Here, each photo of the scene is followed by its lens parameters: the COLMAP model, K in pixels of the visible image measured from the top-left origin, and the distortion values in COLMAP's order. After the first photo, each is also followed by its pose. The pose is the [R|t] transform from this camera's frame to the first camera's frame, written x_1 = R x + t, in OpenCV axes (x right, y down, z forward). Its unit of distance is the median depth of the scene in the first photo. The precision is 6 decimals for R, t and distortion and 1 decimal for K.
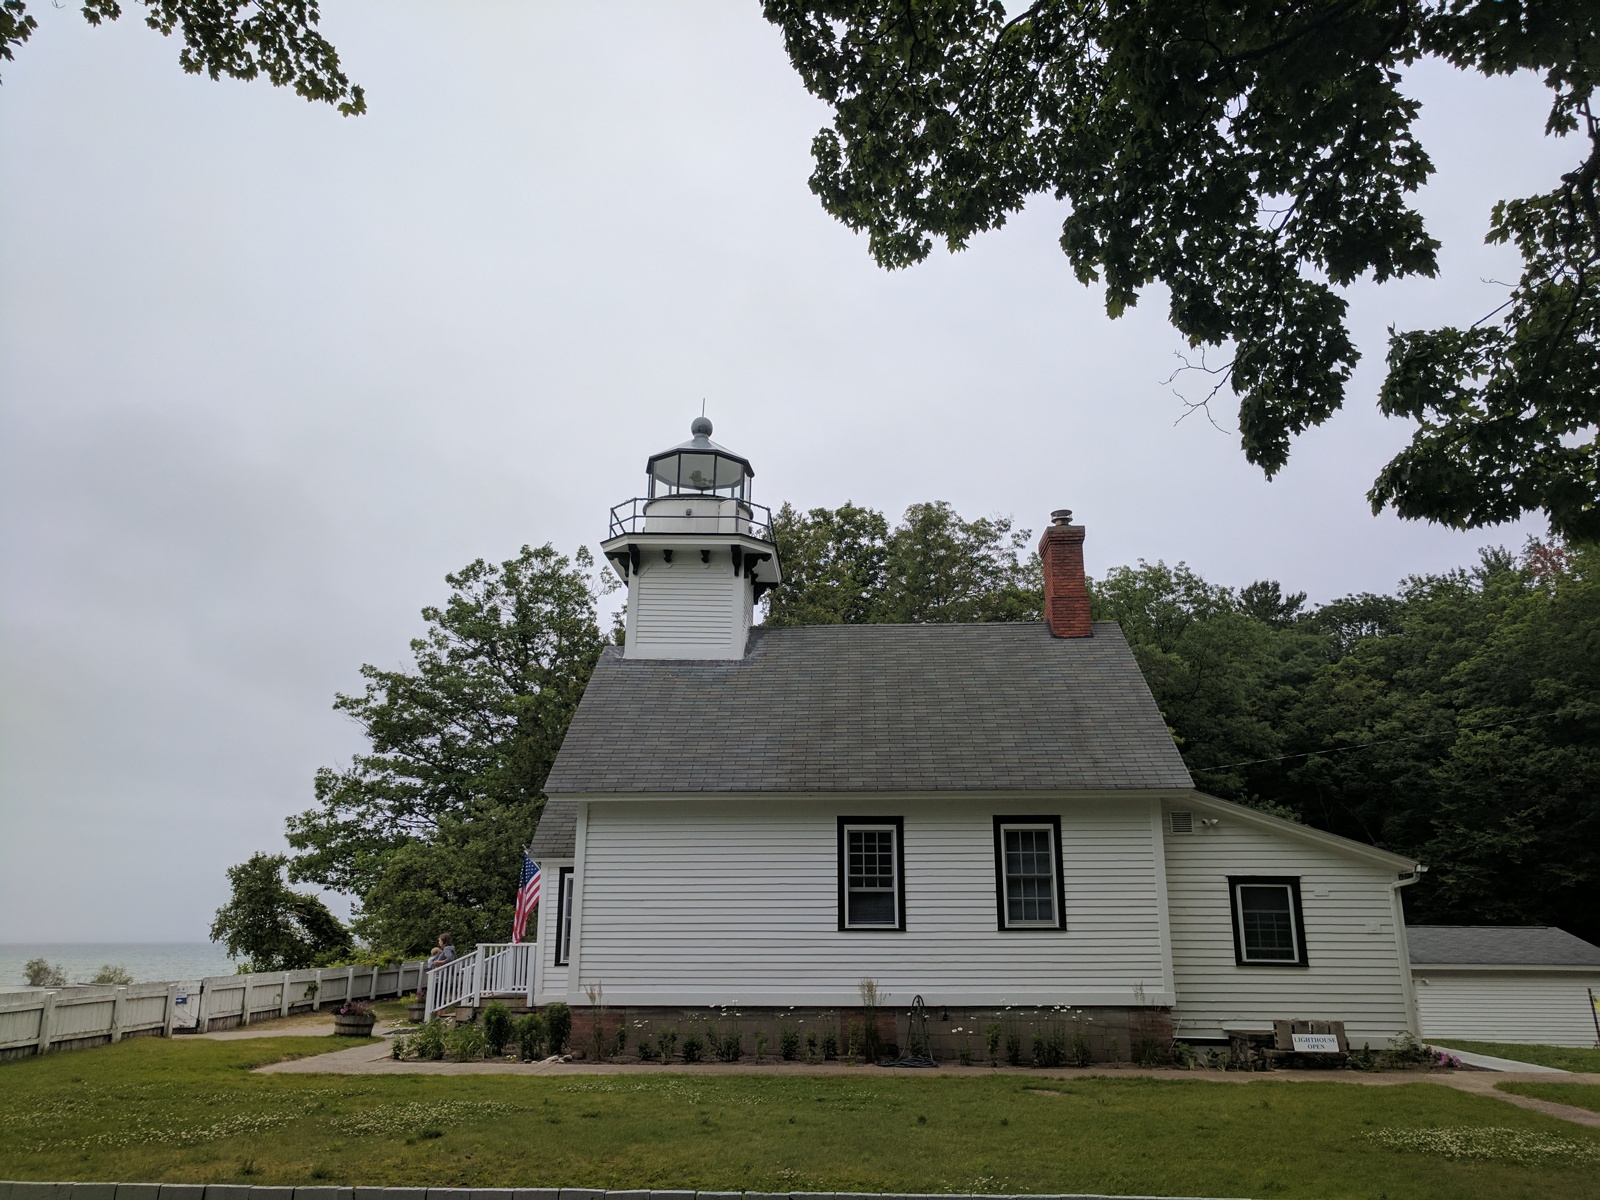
lens RADIAL K [[1204.4, 0, 800.0], [0, 1204.4, 600.0], [0, 0, 1]] dist [0.004534, 0.001059]
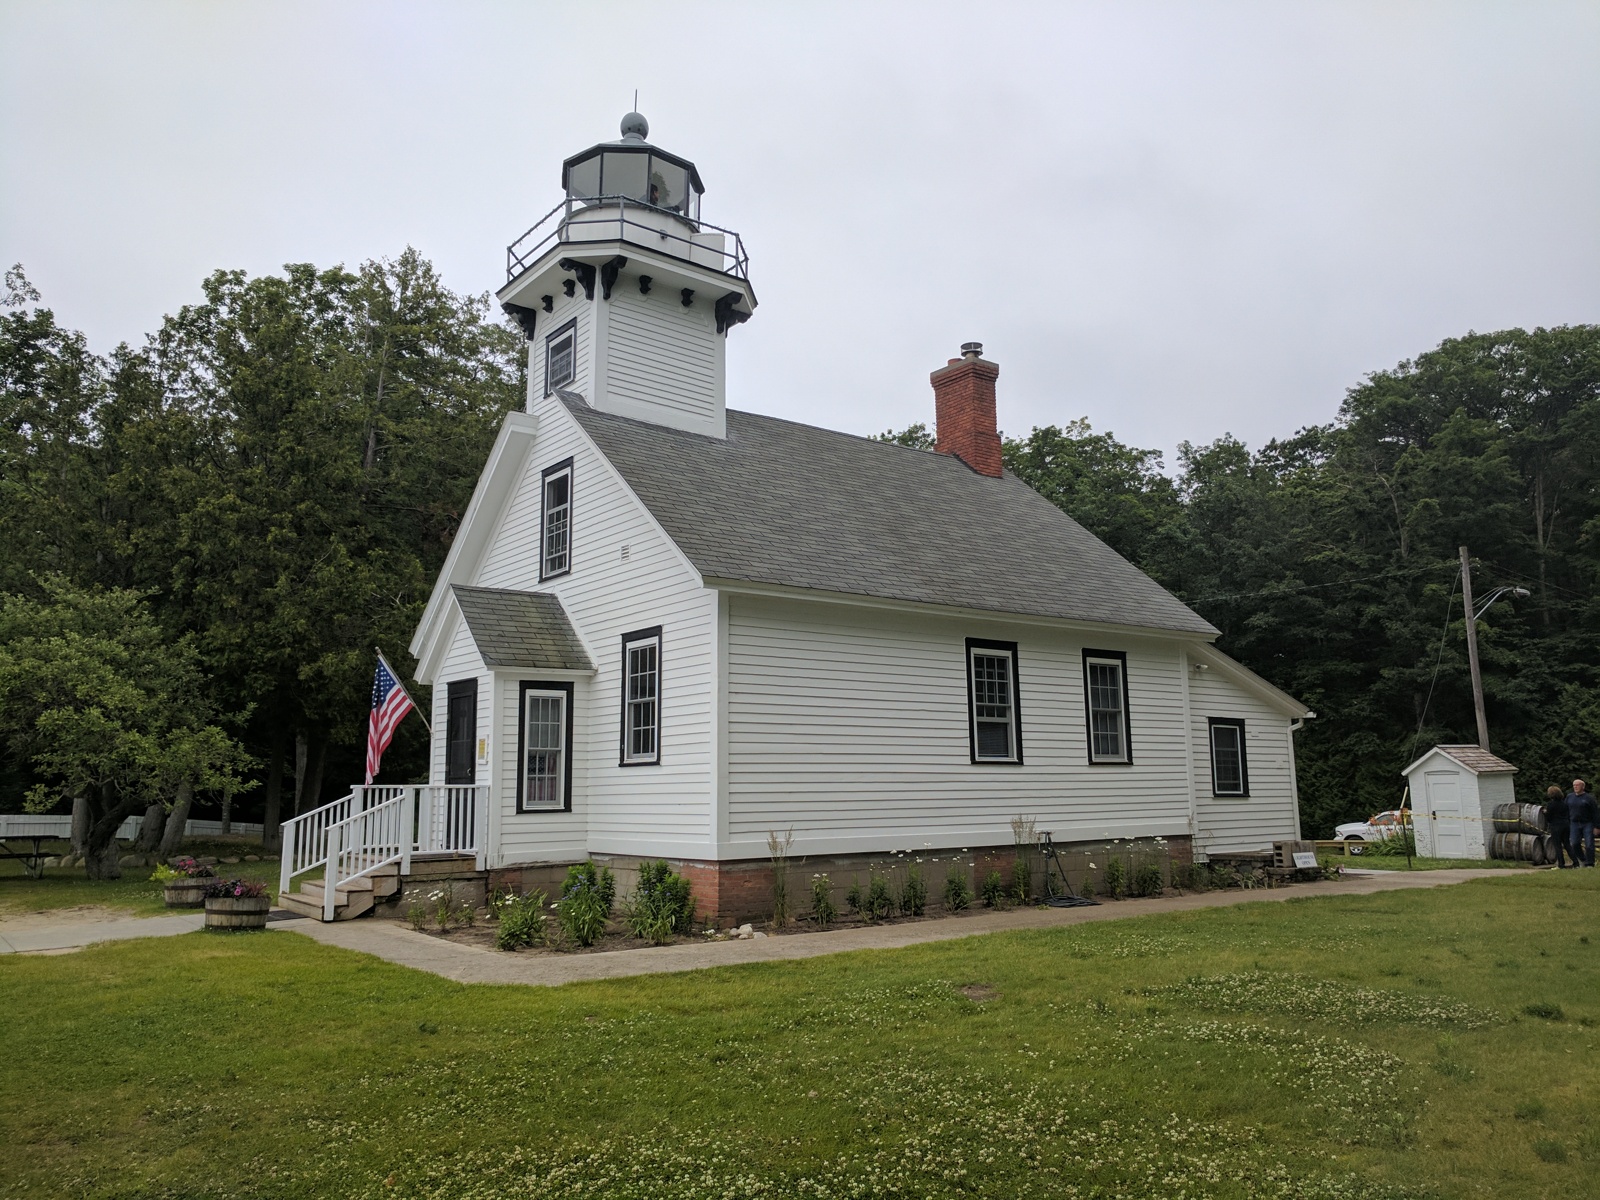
lens RADIAL K [[1224.8, 0, 800.0], [0, 1224.8, 600.0], [0, 0, 1]] dist [0.004240, -0.001032]
pose [[0.758190, 0.092092, 0.645497, -0.616413], [-0.164493, 0.984970, 0.052686, 0.121972], [-0.630943, -0.146126, 0.761943, 0.388674]]
